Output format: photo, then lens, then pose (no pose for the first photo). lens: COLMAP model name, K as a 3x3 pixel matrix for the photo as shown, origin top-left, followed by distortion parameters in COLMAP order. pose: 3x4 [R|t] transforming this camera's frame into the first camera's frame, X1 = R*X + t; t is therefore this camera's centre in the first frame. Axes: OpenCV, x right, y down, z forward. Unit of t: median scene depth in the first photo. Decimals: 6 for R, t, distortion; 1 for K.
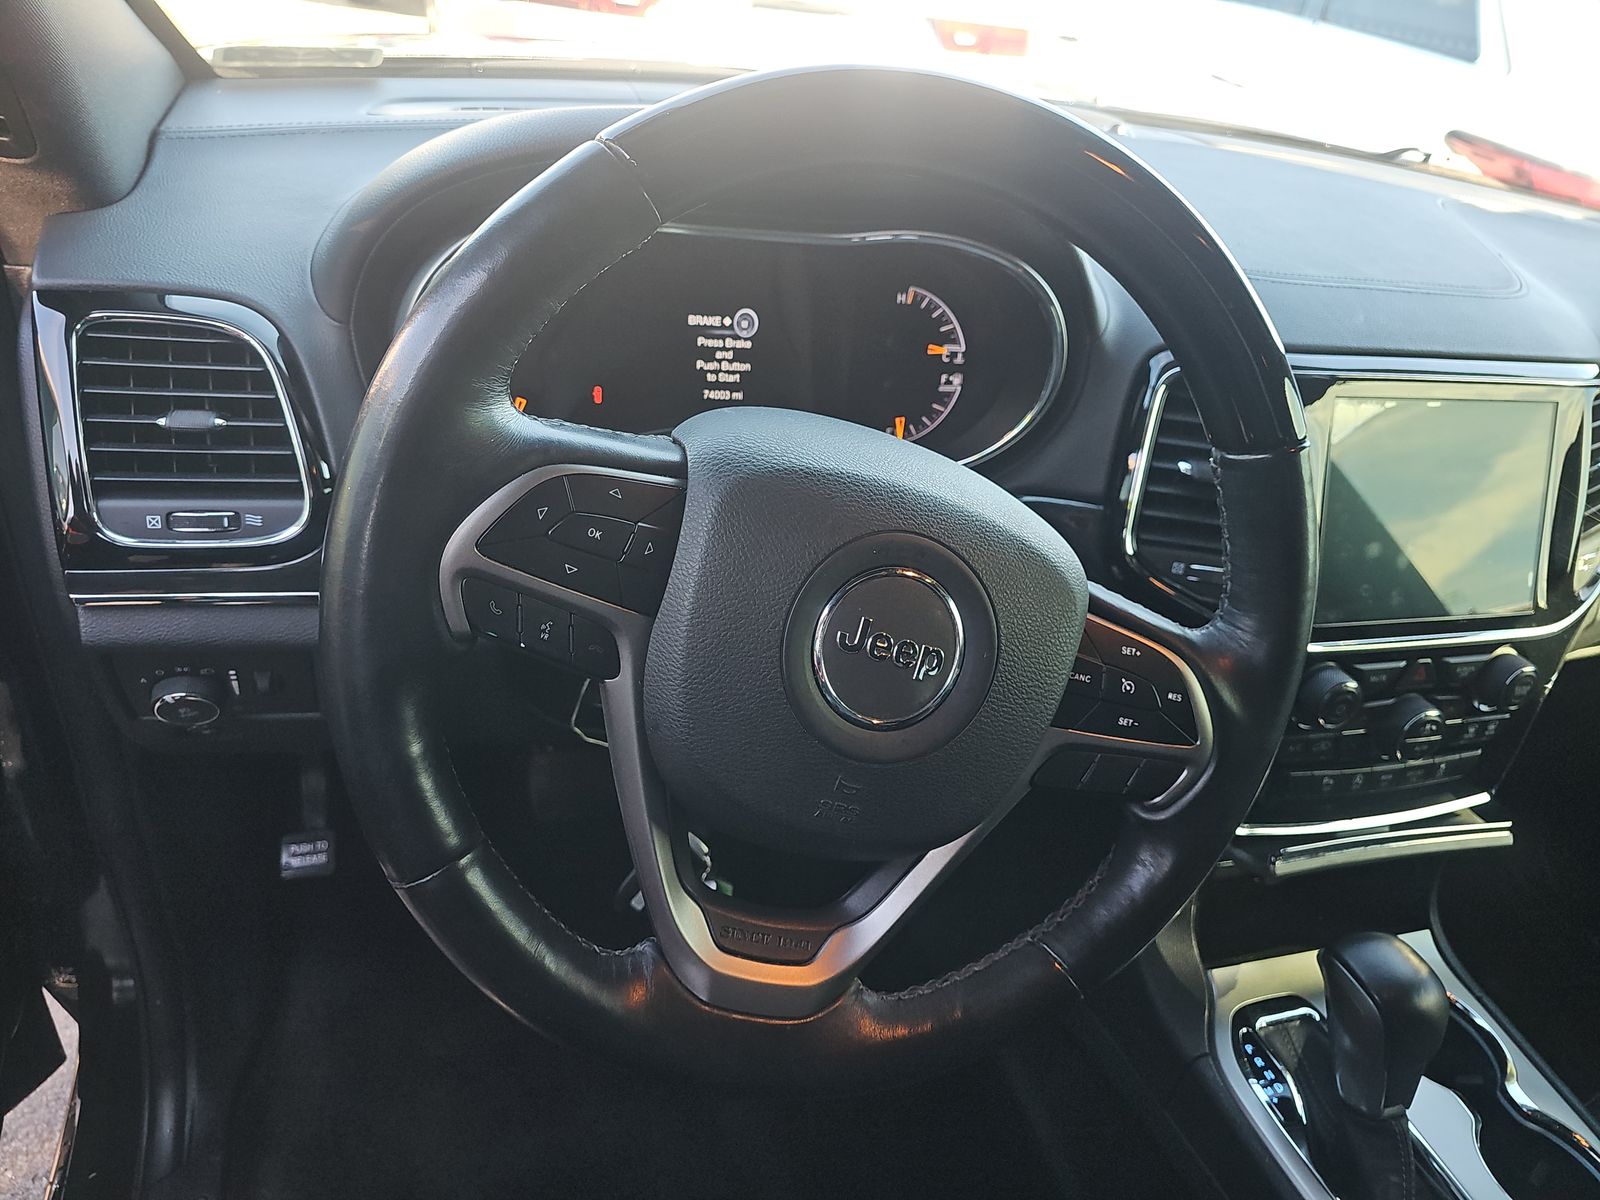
lens RADIAL K [[1037.3, 0, 799.5], [0, 1037.3, 636.2], [0, 0, 1]] dist [0.000873, -0.000944]
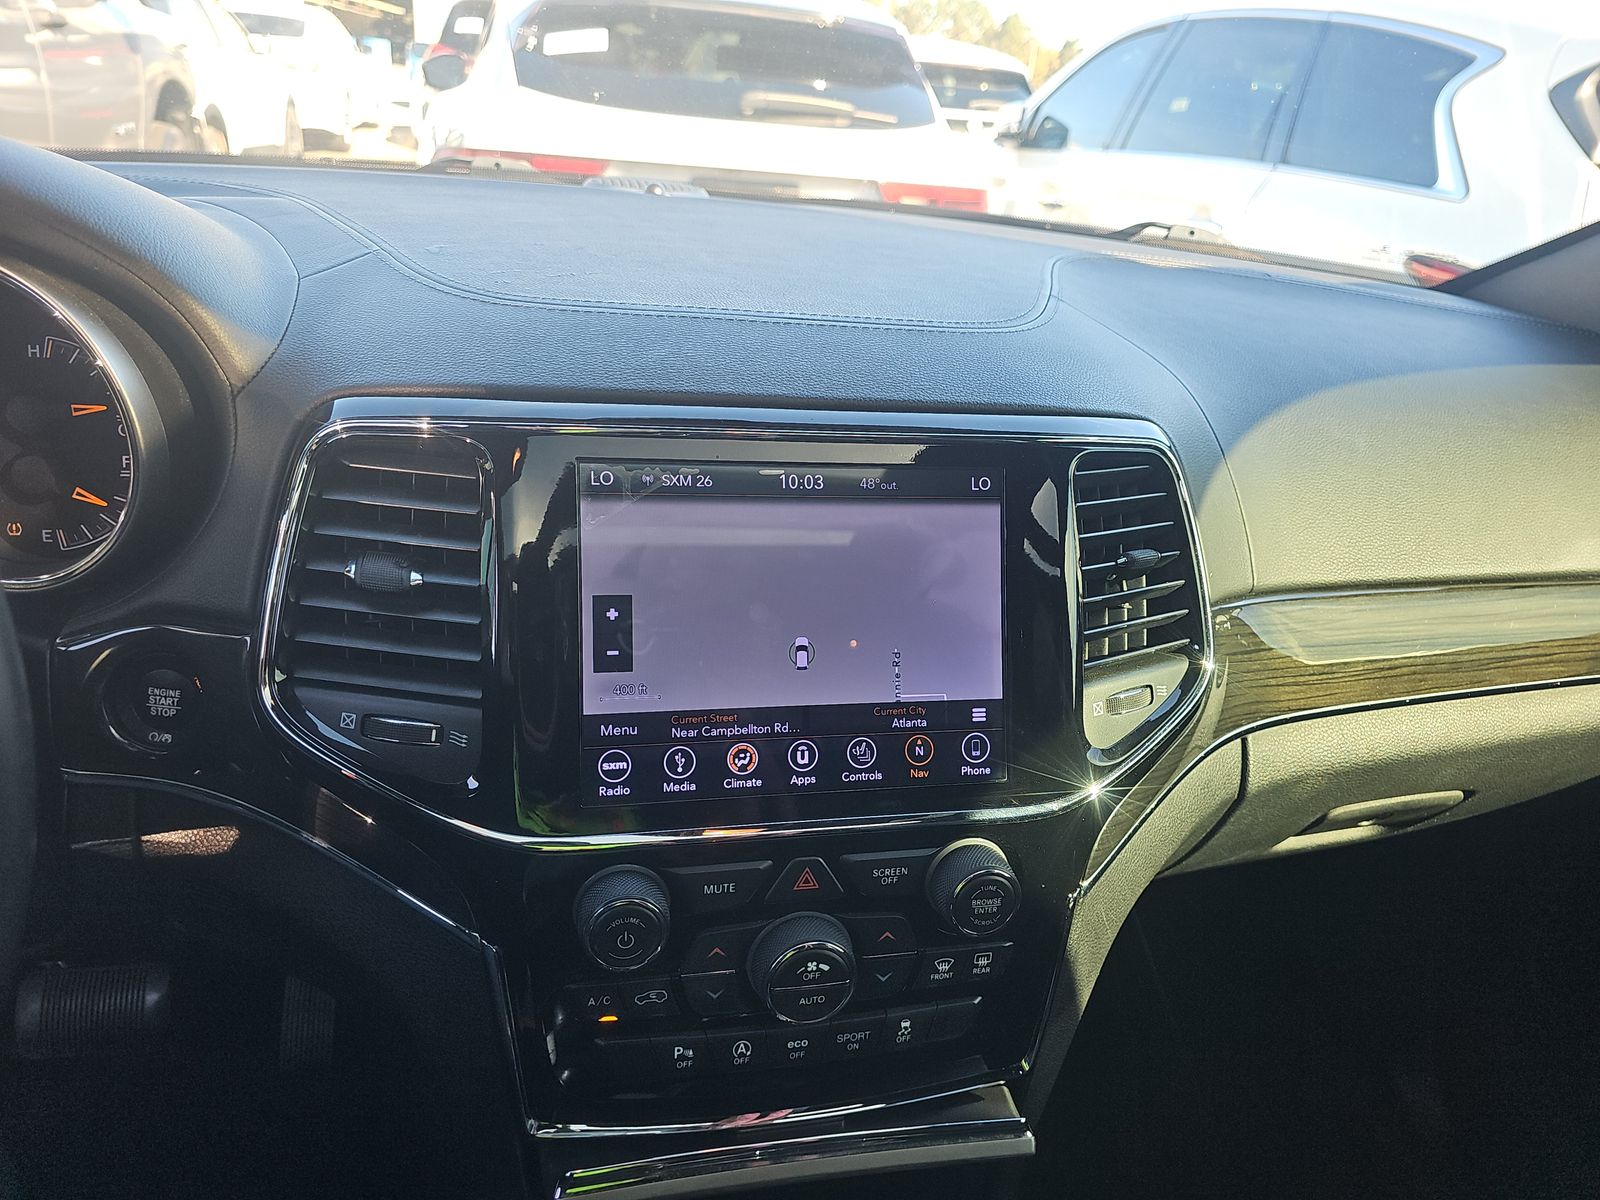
lens RADIAL K [[1037.3, 0, 799.5], [0, 1037.3, 636.2], [0, 0, 1]] dist [0.000873, -0.000944]
pose [[0.995345, -0.025086, -0.093056, 0.611602], [0.009763, 0.986808, -0.161601, -0.008262], [0.095883, 0.159940, 0.982459, 0.322680]]
